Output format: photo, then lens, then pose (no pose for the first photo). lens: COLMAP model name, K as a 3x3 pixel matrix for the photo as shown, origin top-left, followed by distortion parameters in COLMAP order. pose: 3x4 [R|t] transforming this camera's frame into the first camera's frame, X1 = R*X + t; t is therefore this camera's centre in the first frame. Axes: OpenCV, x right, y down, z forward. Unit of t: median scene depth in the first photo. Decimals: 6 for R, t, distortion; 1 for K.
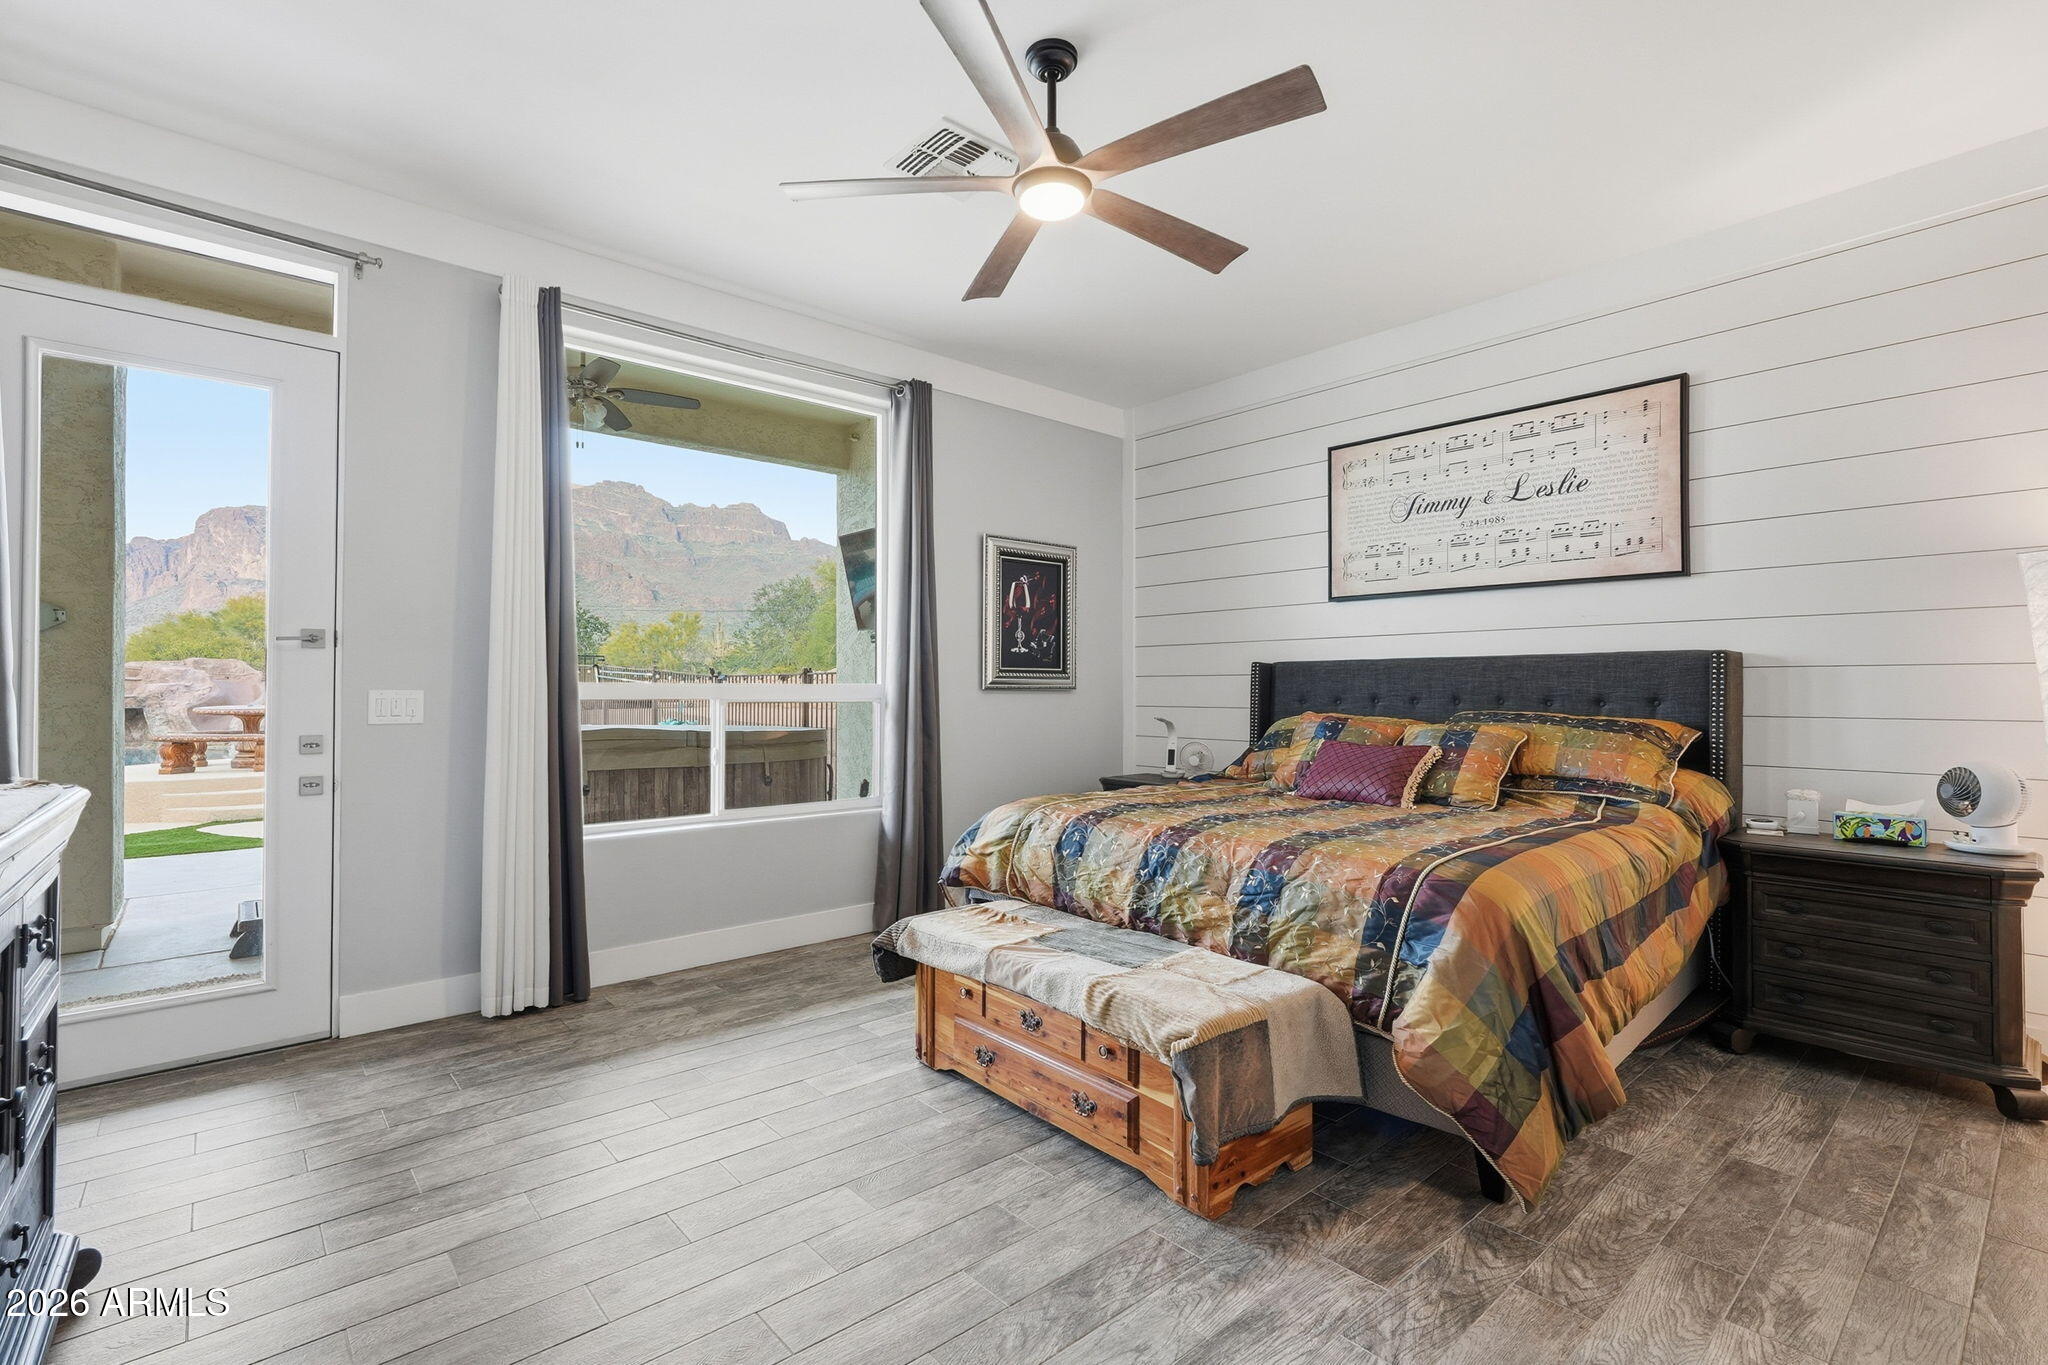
lens RADIAL K [[921.4, 0, 1029.1], [0, 921.4, 687.4], [0, 0, 1]] dist [0.002470, -0.000333]
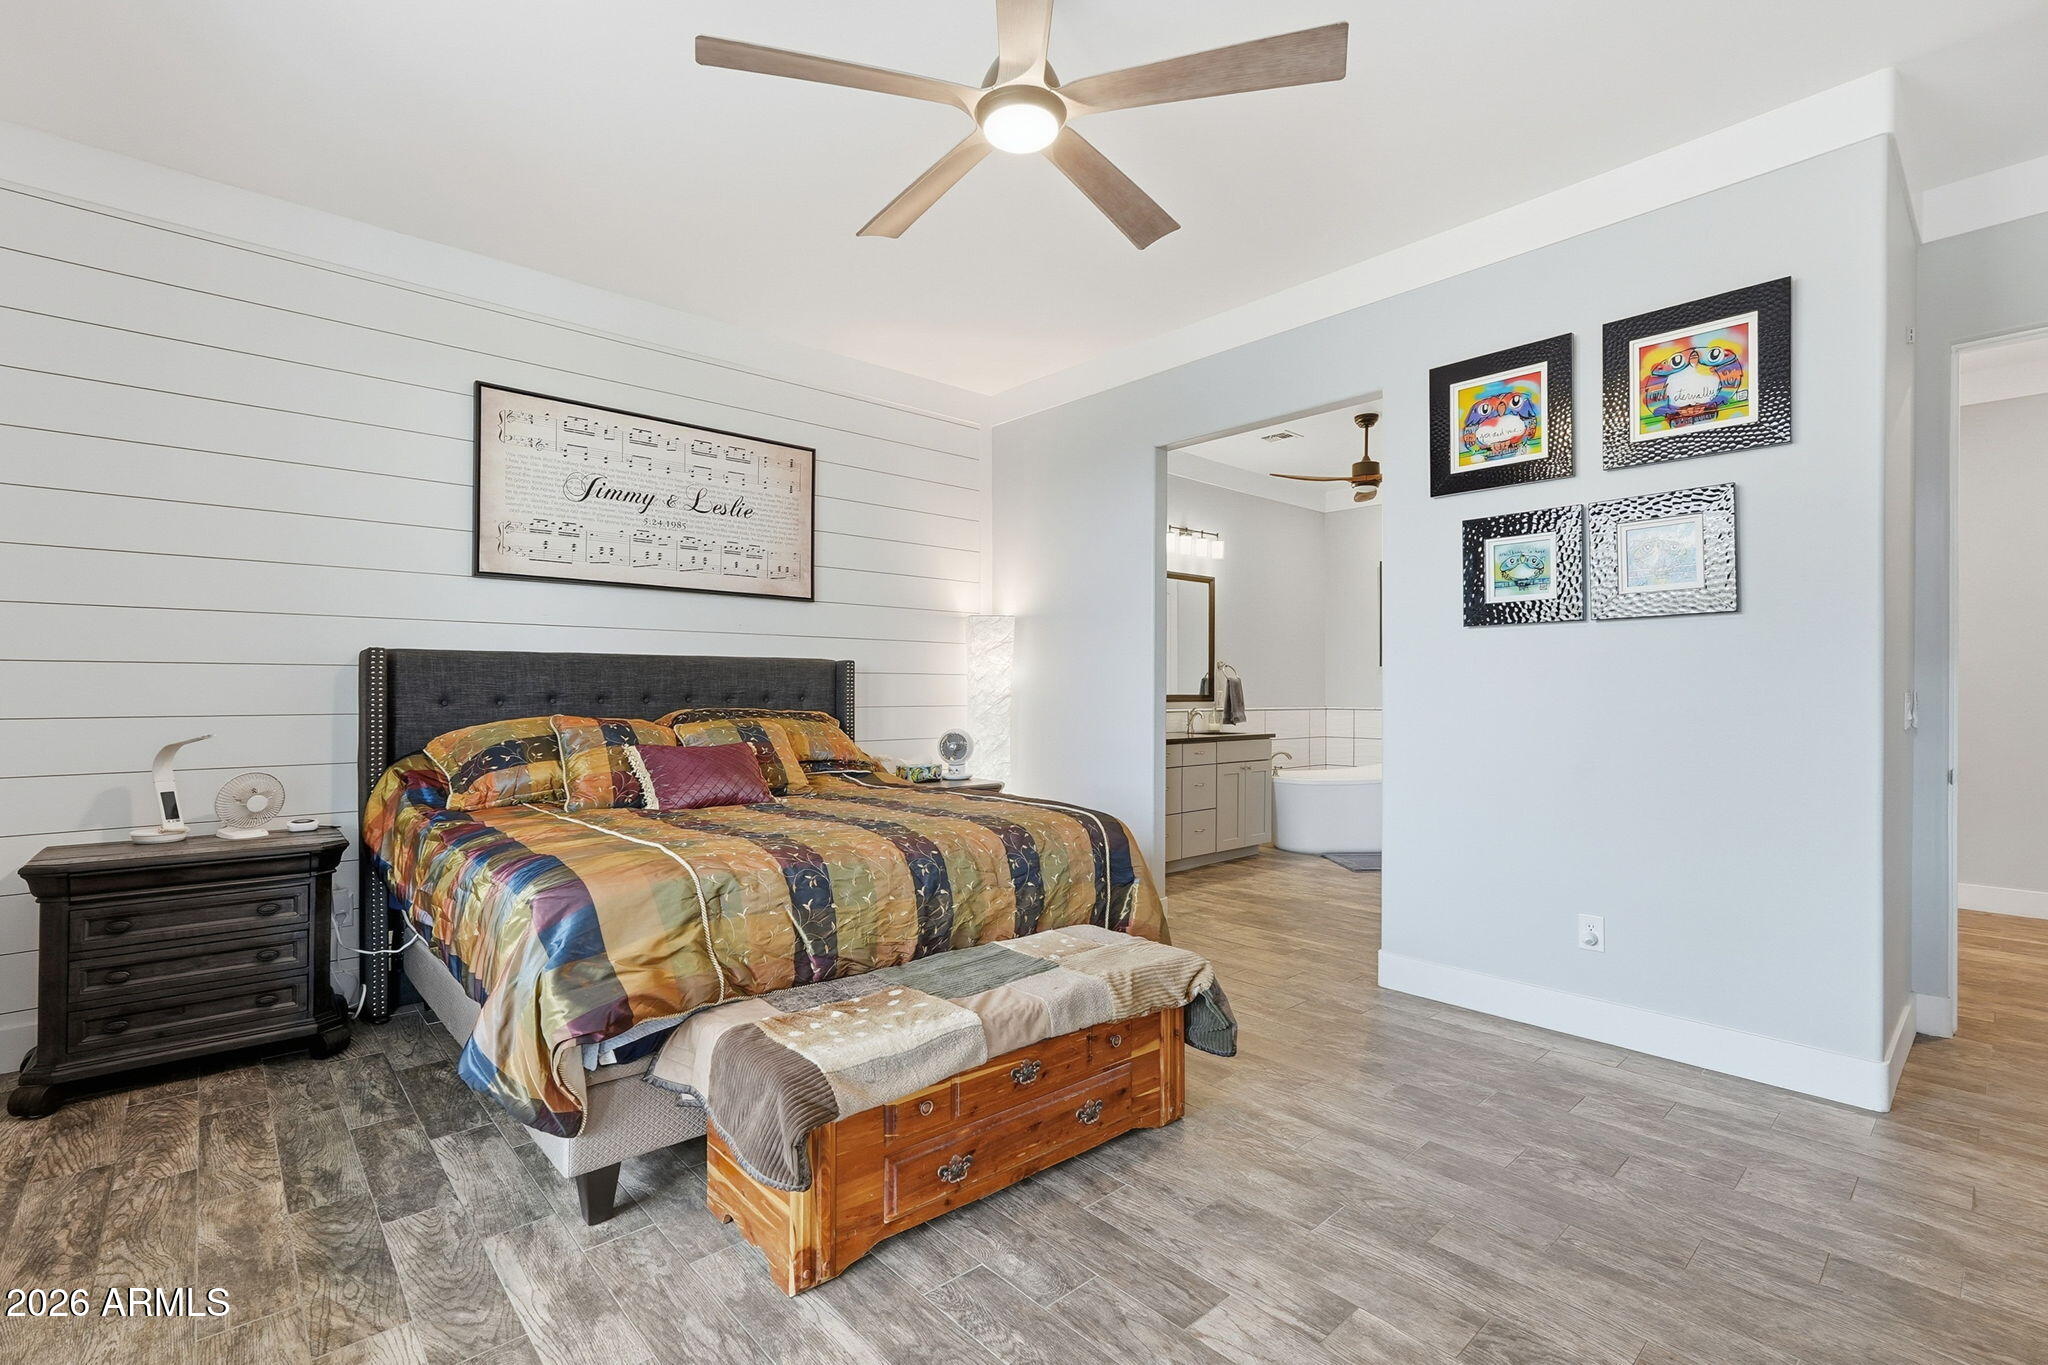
lens RADIAL K [[903.3, 0, 1041.1], [0, 903.3, 680.2], [0, 0, 1]] dist [-0.012313, 0.006026]
pose [[-0.002612, 0.010591, 0.999940, -0.565847], [-0.002437, 0.999941, -0.010598, 0.003283], [-0.999994, -0.002464, -0.002586, 0.664122]]
